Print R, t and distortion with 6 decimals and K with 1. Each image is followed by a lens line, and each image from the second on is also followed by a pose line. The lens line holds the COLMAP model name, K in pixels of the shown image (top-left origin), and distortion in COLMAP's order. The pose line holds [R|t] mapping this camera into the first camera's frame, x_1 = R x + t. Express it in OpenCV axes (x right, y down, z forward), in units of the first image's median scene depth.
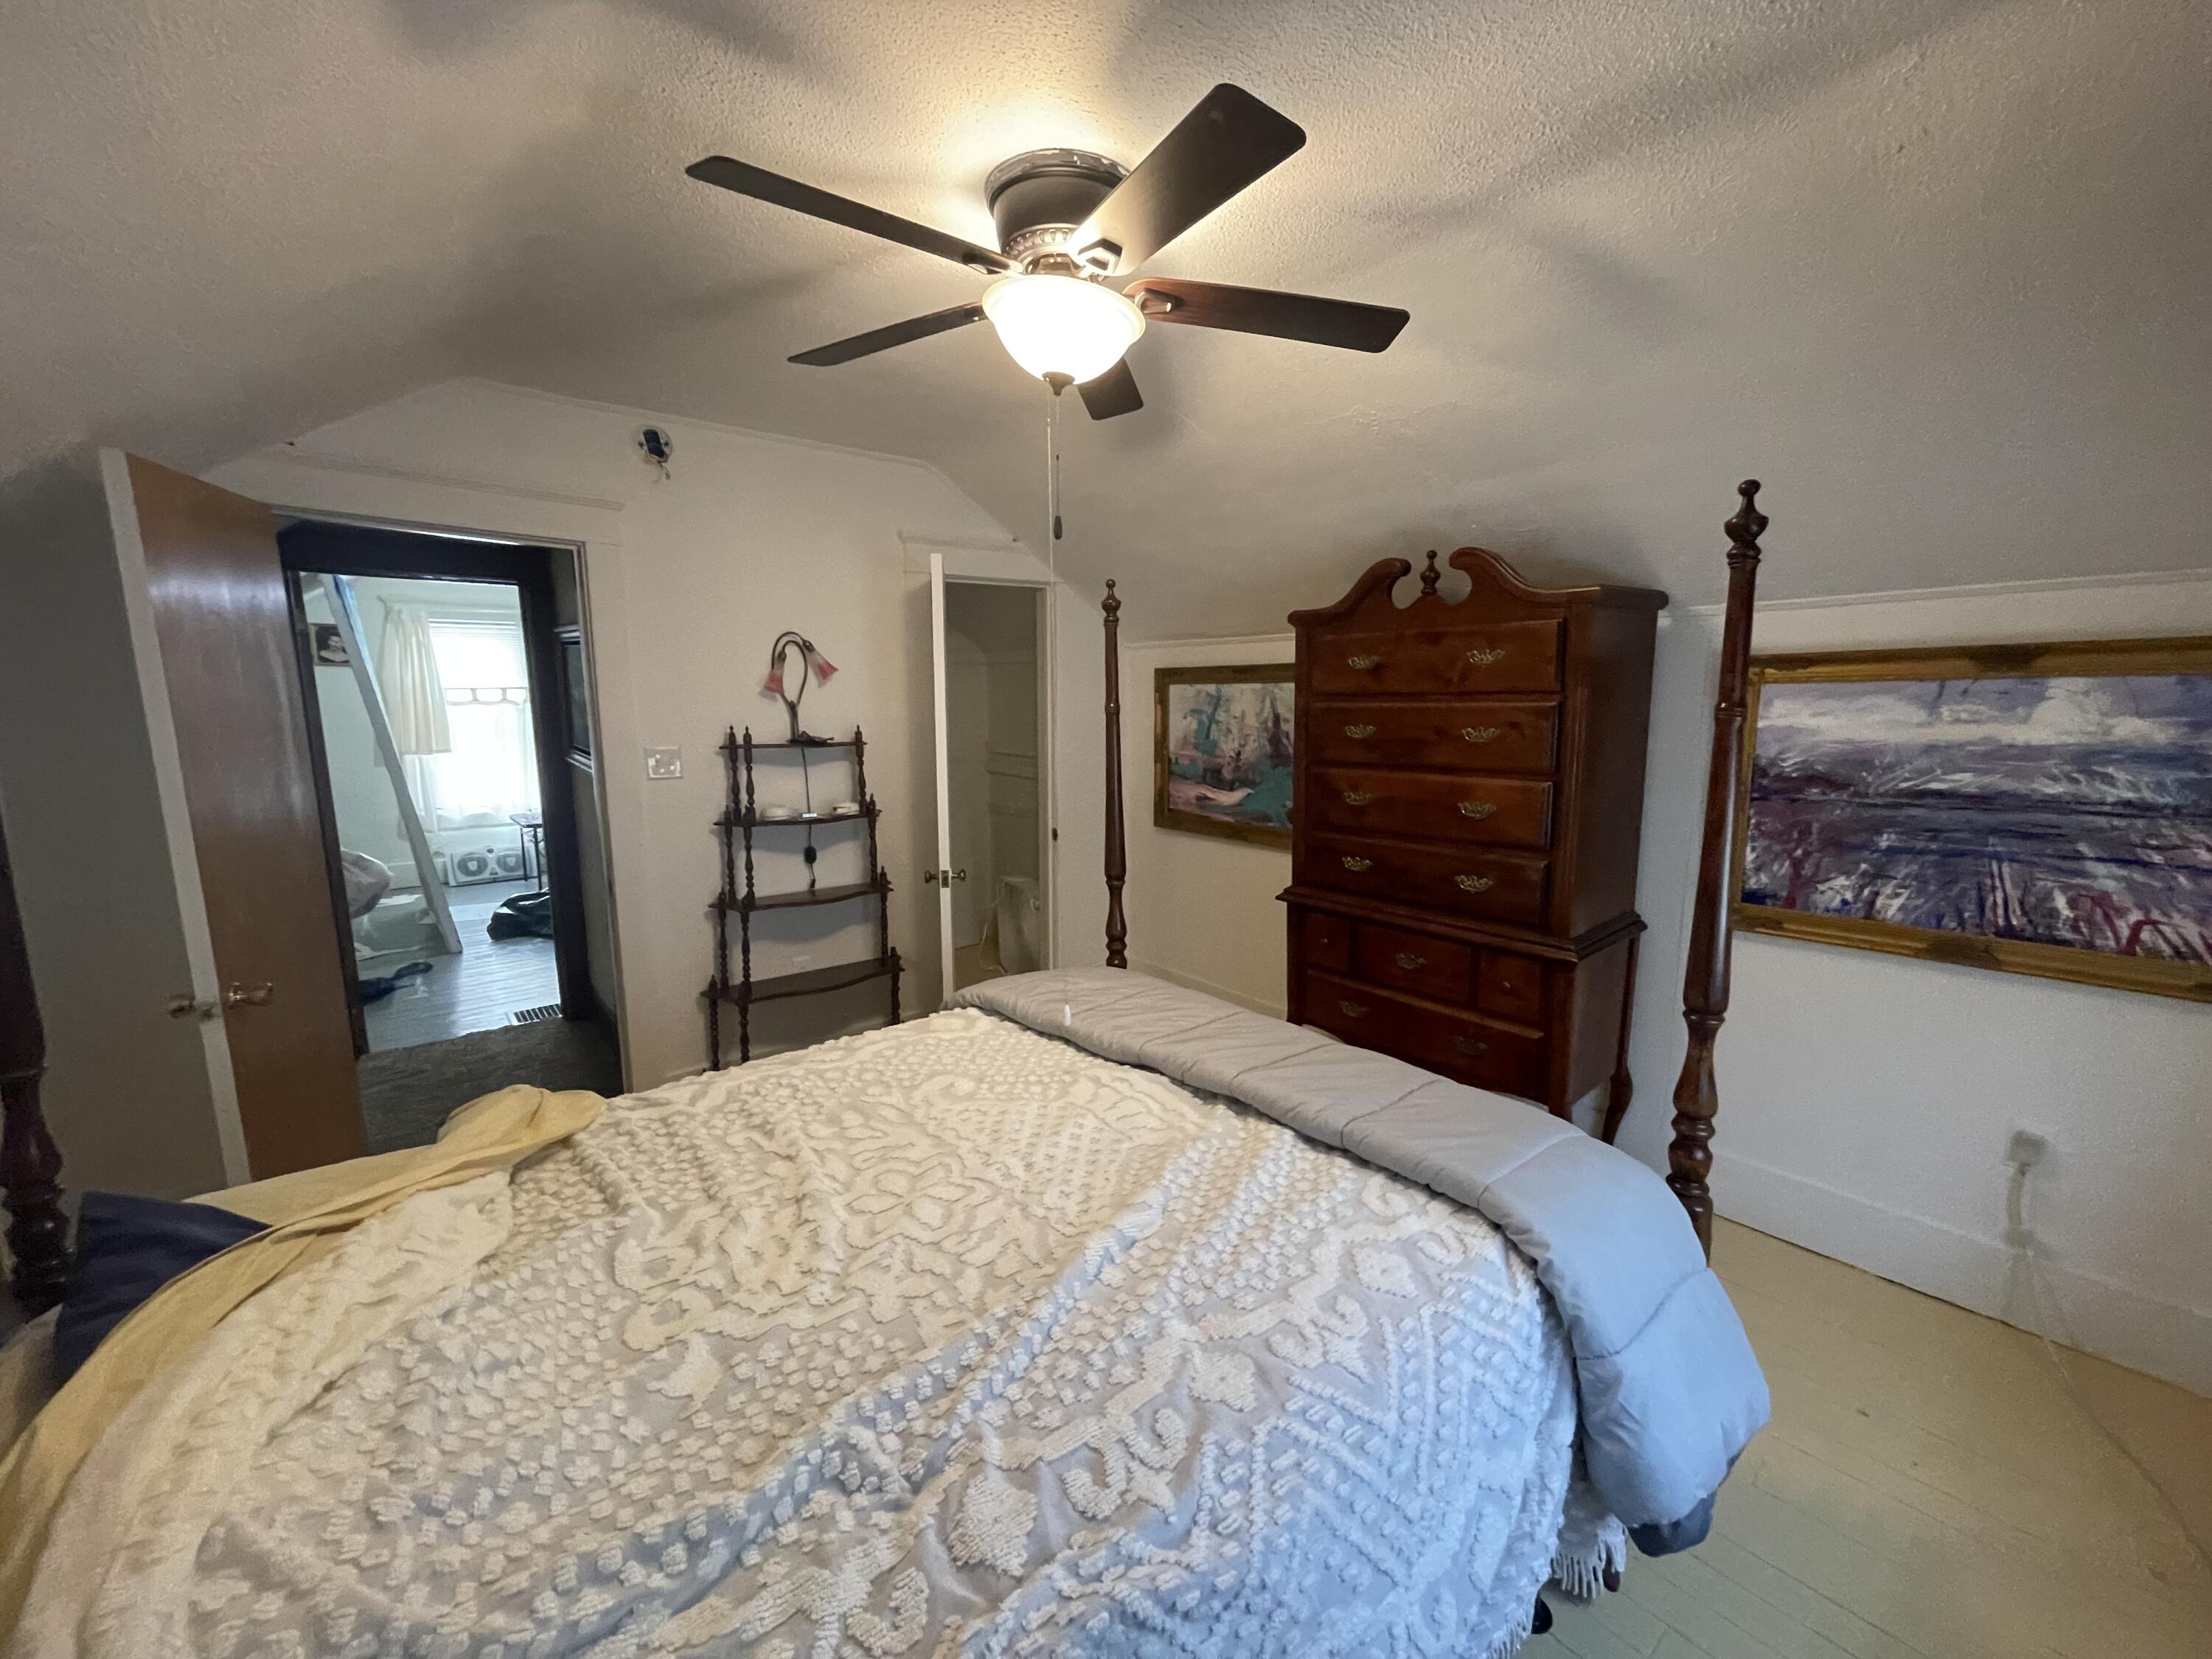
lens RADIAL K [[903.4, 0, 1099.6], [0, 903.4, 833.8], [0, 0, 1]] dist [-0.001544, 0.000014]
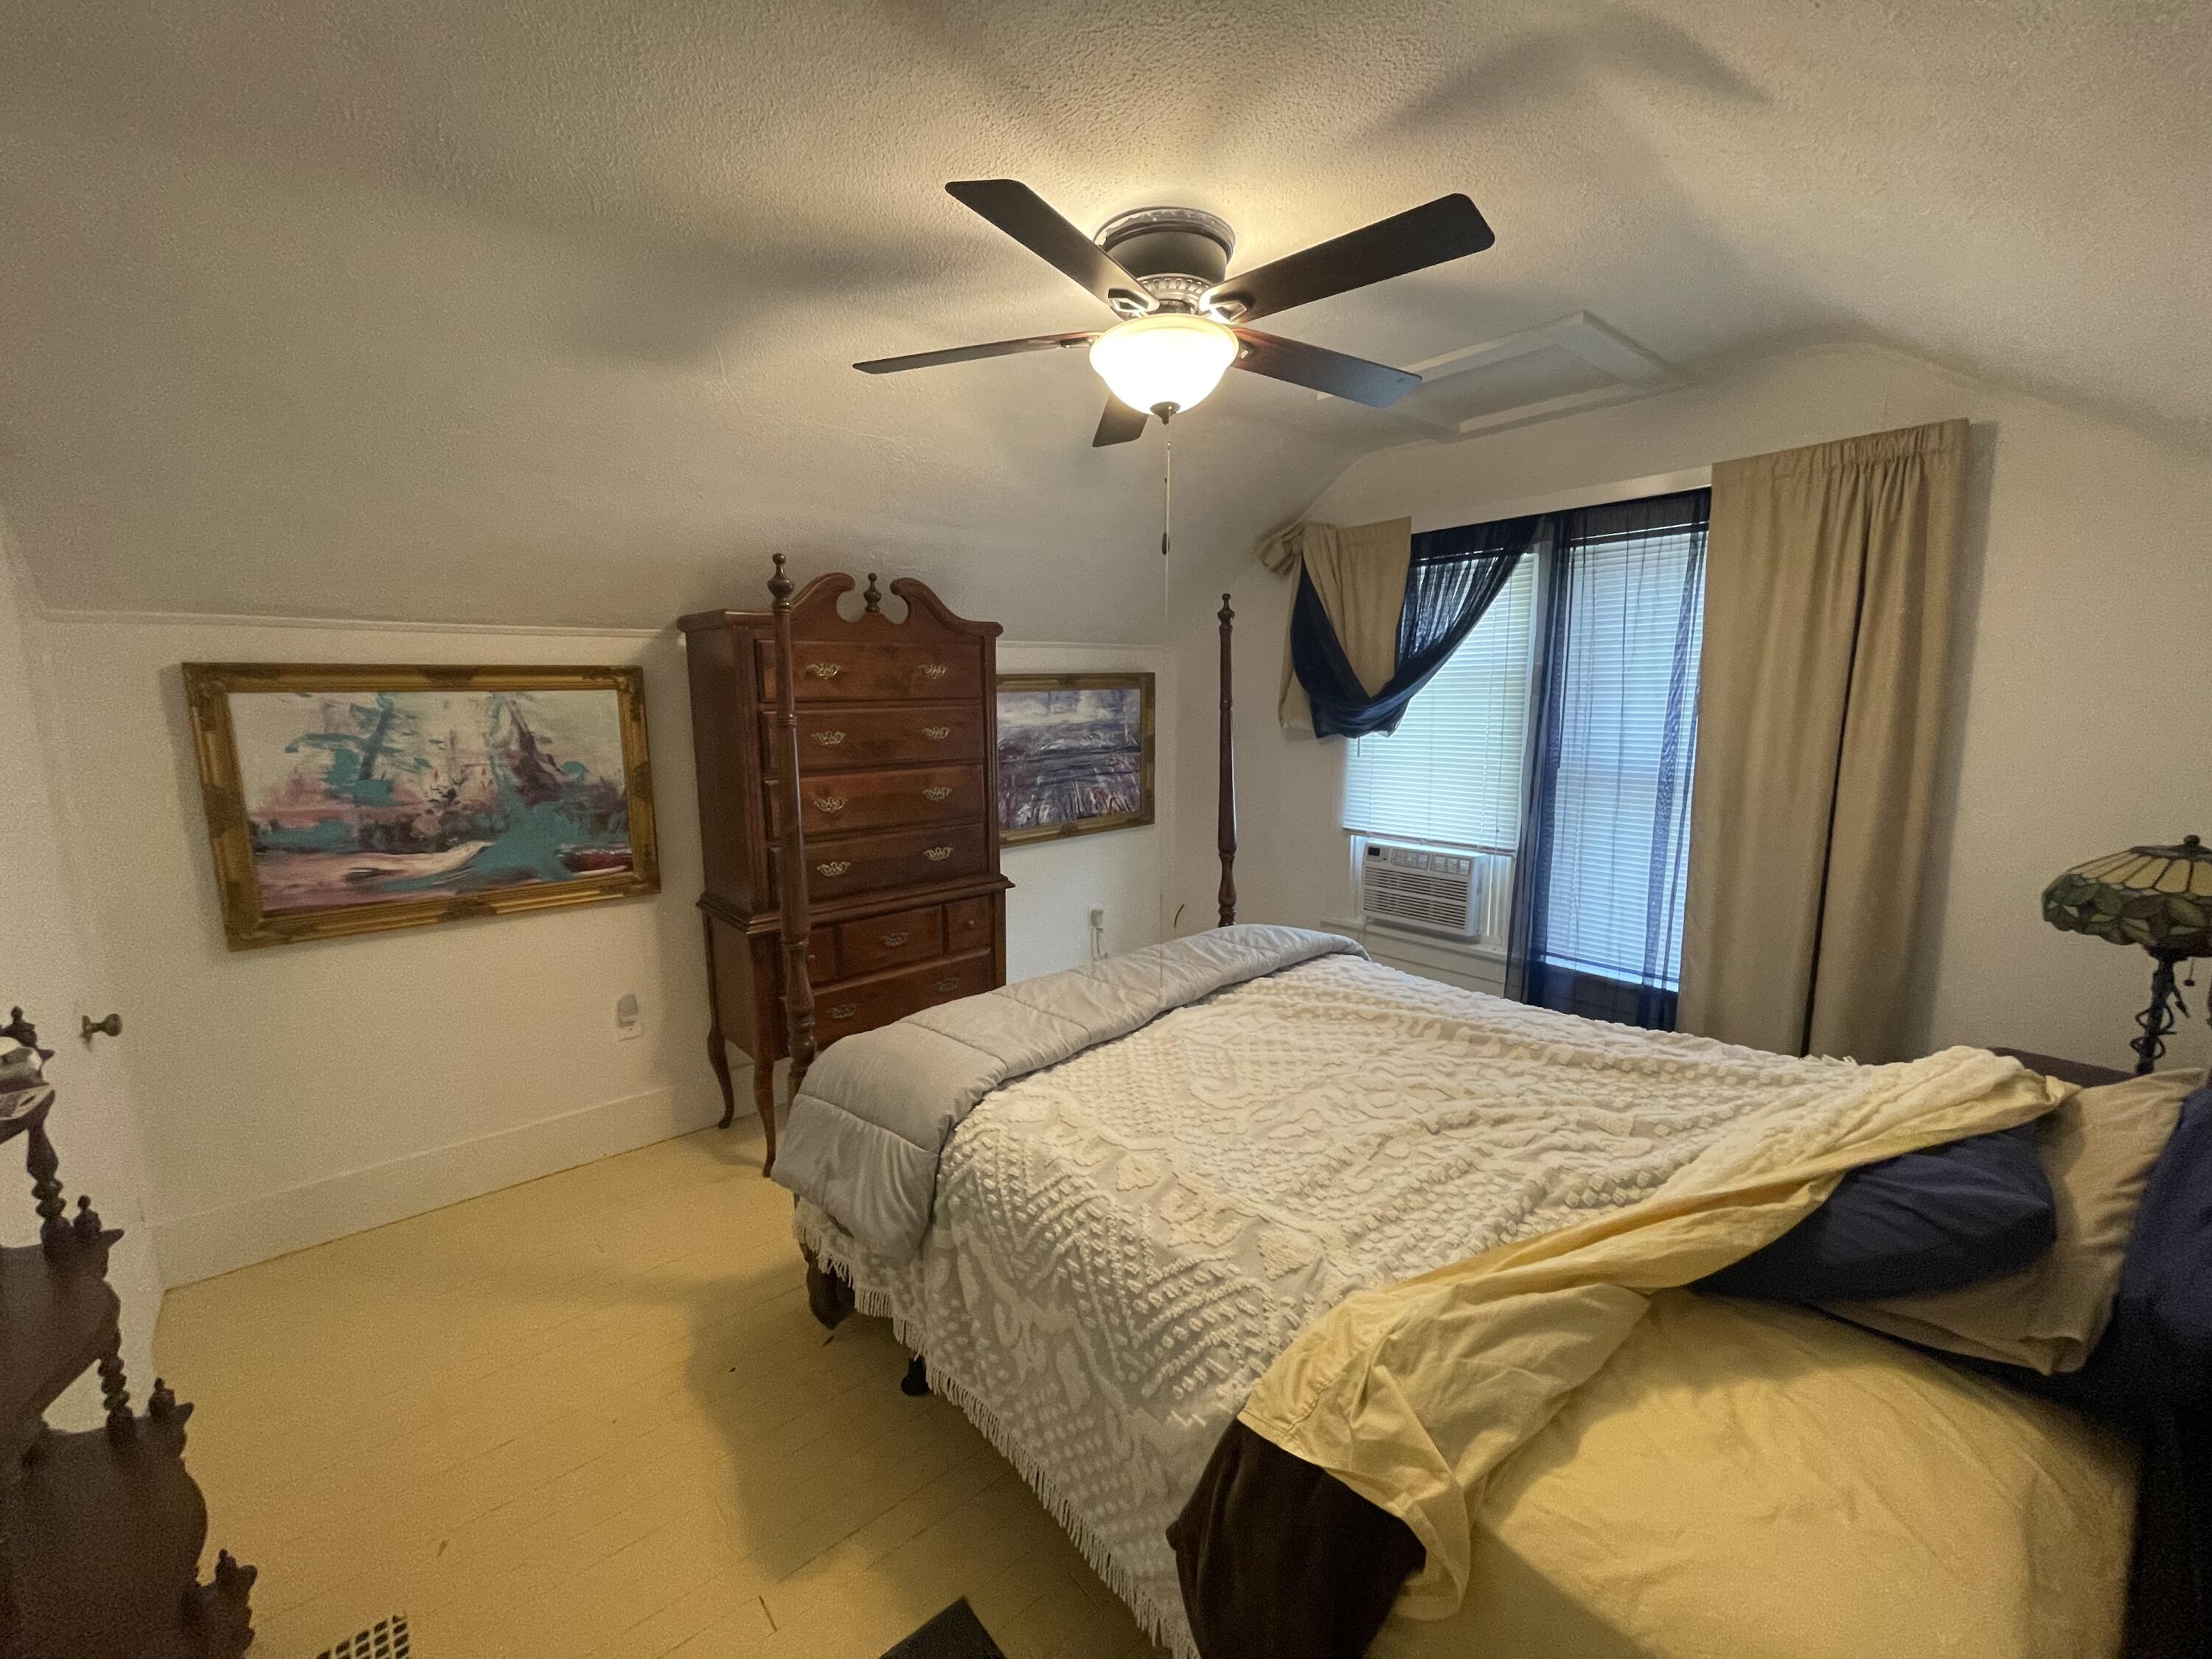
lens RADIAL K [[903.4, 0, 1099.6], [0, 903.4, 833.8], [0, 0, 1]] dist [-0.001544, 0.000014]
pose [[-0.030412, -0.147019, 0.988666, -0.824457], [0.167222, 0.974434, 0.150047, -0.122196], [-0.985450, 0.169890, -0.005049, 0.802602]]
